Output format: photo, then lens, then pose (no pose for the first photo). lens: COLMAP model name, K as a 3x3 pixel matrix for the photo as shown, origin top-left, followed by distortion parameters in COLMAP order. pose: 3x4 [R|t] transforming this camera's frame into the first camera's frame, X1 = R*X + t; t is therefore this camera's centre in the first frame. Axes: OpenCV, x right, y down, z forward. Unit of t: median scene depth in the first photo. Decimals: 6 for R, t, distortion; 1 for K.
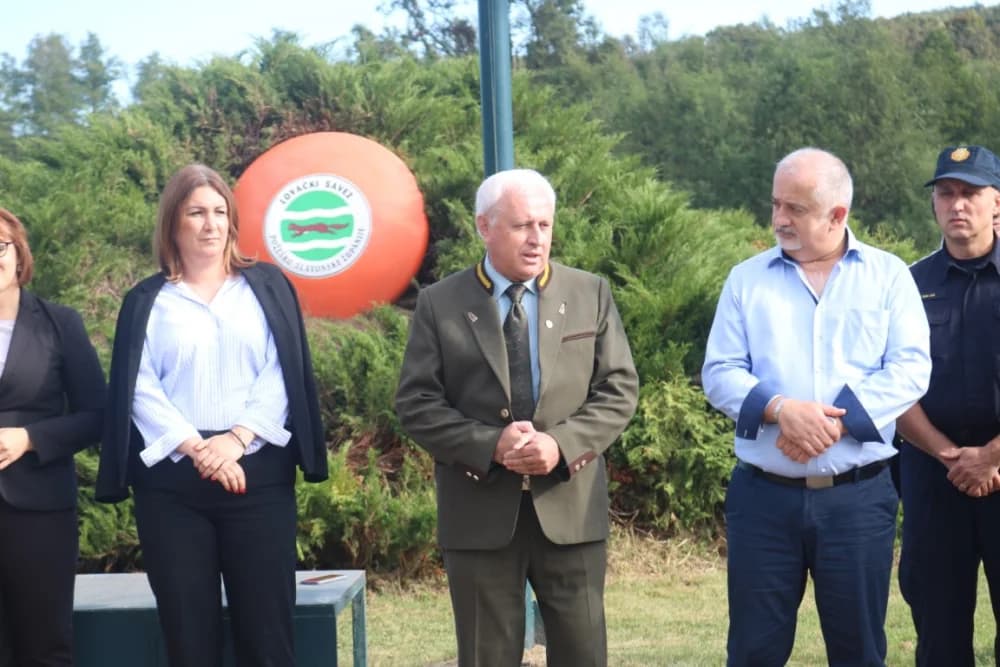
lens RADIAL K [[2508.4, 0, 500.0], [0, 2508.4, 333.5], [0, 0, 1]] dist [0.182974, -0.148724]
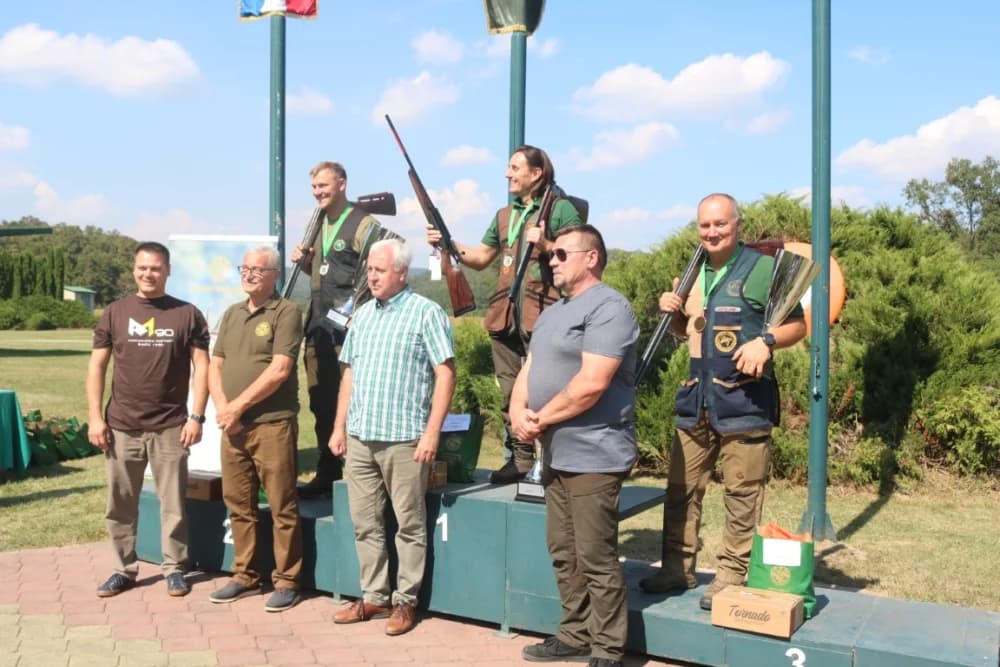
lens RADIAL K [[1041.7, 0, 500.0], [0, 1041.7, 333.5], [0, 0, 1]] dist [-0.128096, 0.146861]
pose [[0.901209, 0.055017, -0.429878, 0.069393], [-0.059503, 0.998224, 0.003012, -0.000541], [0.429280, 0.022864, 0.902882, 0.200422]]
